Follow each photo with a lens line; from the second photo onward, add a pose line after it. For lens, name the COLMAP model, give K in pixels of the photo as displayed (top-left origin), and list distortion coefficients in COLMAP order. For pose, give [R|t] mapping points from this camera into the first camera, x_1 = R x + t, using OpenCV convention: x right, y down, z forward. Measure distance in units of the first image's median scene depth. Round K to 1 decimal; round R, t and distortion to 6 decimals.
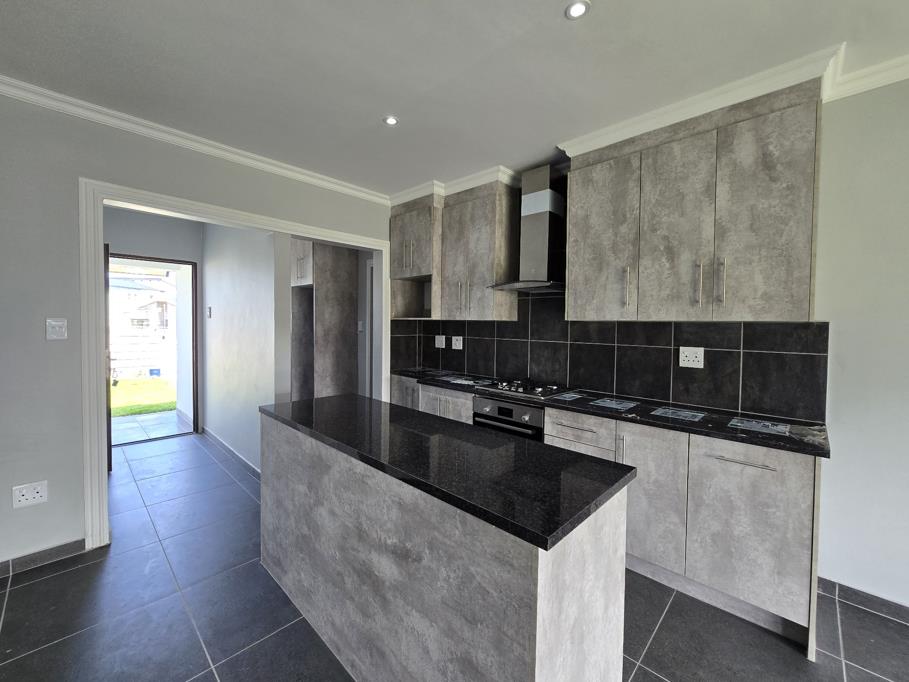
lens RADIAL K [[371.0, 0, 457.0], [0, 371.0, 333.5], [0, 0, 1]] dist [-0.002406, 0.001081]
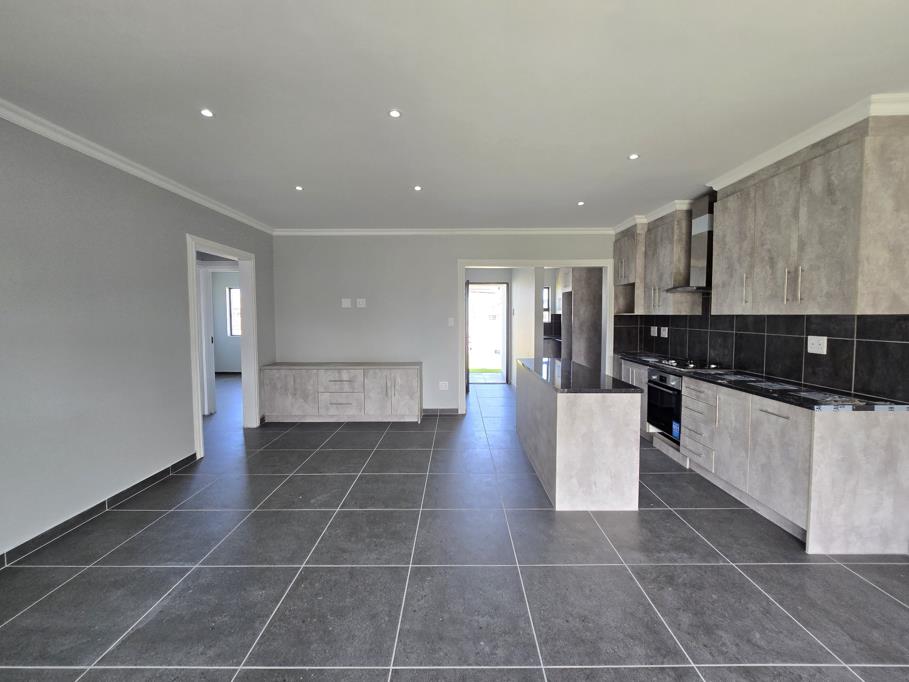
lens RADIAL K [[371.0, 0, 457.0], [0, 371.0, 333.5], [0, 0, 1]] dist [-0.002406, 0.001081]
pose [[0.688786, 0.020660, -0.724670, 0.693659], [-0.007715, 0.999746, 0.021170, 0.011934], [0.724923, -0.008991, 0.688771, -0.633498]]
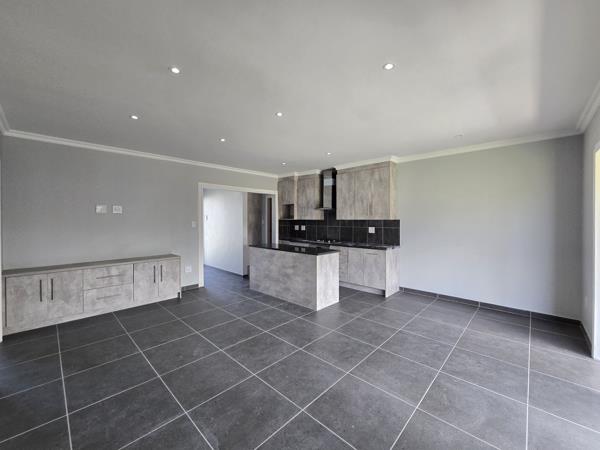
lens RADIAL K [[244.9, 0, 301.6], [0, 244.9, 220.0], [0, 0, 1]] dist [-0.002406, 0.001081]
pose [[0.999898, -0.014299, -0.000110, -0.015357], [0.014292, 0.999592, -0.024744, 0.018626], [0.000464, 0.024740, 0.999694, -1.268377]]
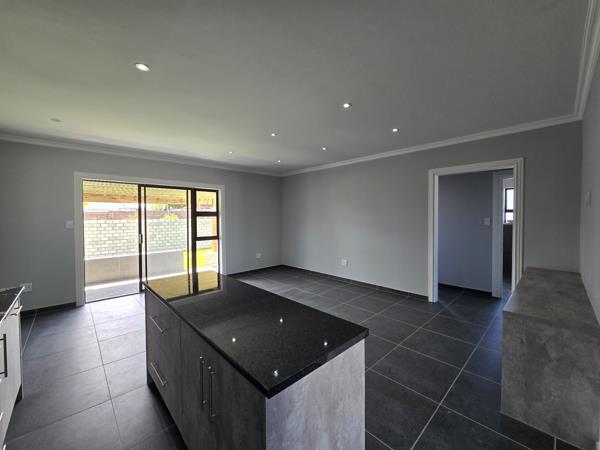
lens RADIAL K [[244.9, 0, 301.6], [0, 244.9, 220.0], [0, 0, 1]] dist [-0.002406, 0.001081]
pose [[-0.998641, -0.006565, 0.051699, -0.368861], [-0.004129, 0.998883, 0.047073, -0.075694], [-0.051950, 0.046796, -0.997553, 1.431502]]
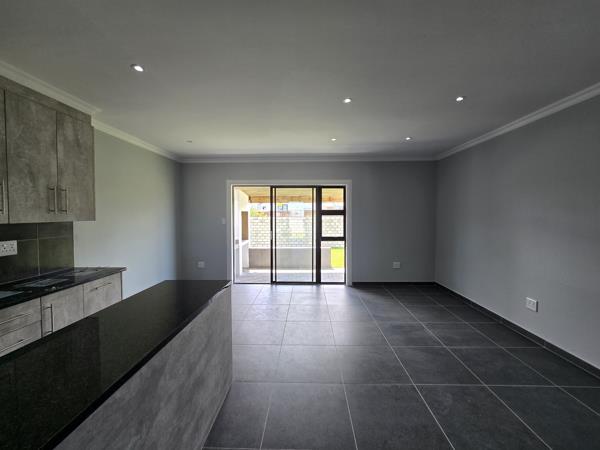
lens RADIAL K [[244.9, 0, 301.6], [0, 244.9, 220.0], [0, 0, 1]] dist [-0.002406, 0.001081]
pose [[-0.669885, -0.028507, 0.741917, -0.780864], [0.015976, 0.998478, 0.052789, -0.072157], [-0.742293, 0.047215, -0.668410, 0.786824]]
